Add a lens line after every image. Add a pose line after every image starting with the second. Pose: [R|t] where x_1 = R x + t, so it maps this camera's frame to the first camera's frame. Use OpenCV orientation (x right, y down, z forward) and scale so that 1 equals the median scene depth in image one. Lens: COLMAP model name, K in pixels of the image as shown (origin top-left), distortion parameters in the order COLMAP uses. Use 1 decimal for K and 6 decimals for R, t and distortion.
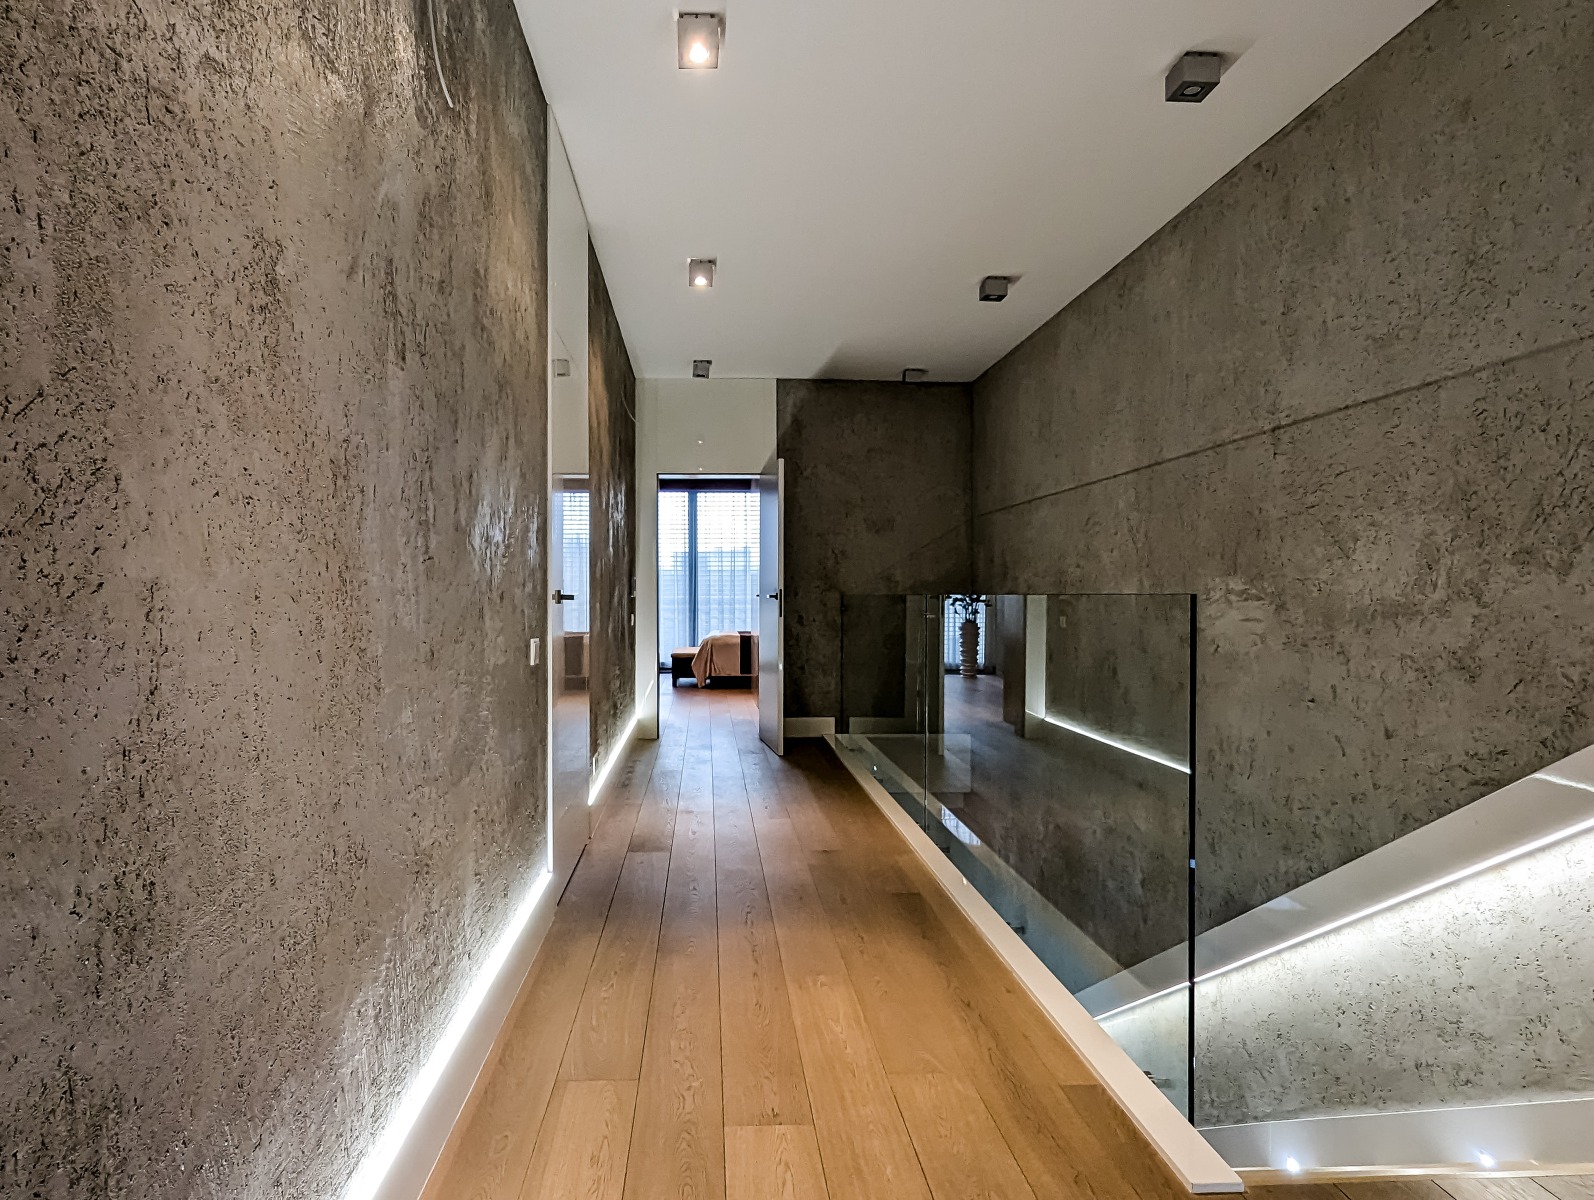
lens RADIAL K [[870.5, 0, 805.1], [0, 870.5, 611.8], [0, 0, 1]] dist [-0.001524, -0.000176]
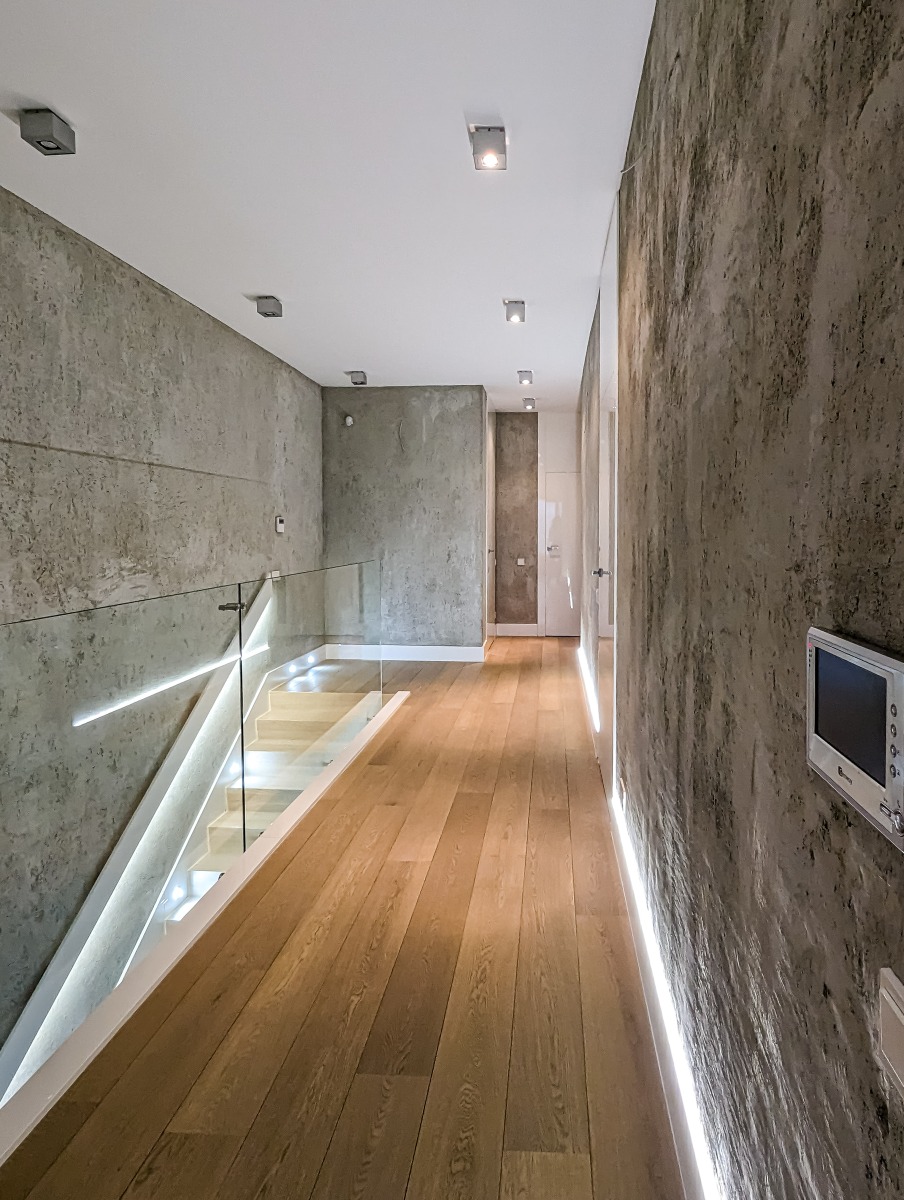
lens RADIAL K [[655.3, 0, 452.0], [0, 655.3, 600.0], [0, 0, 1]] dist [-0.001524, -0.000176]
pose [[-0.964735, -0.018669, 0.262560, -0.303974], [0.014210, 0.992333, 0.122770, -0.100975], [-0.262839, 0.122171, -0.957073, 1.994026]]
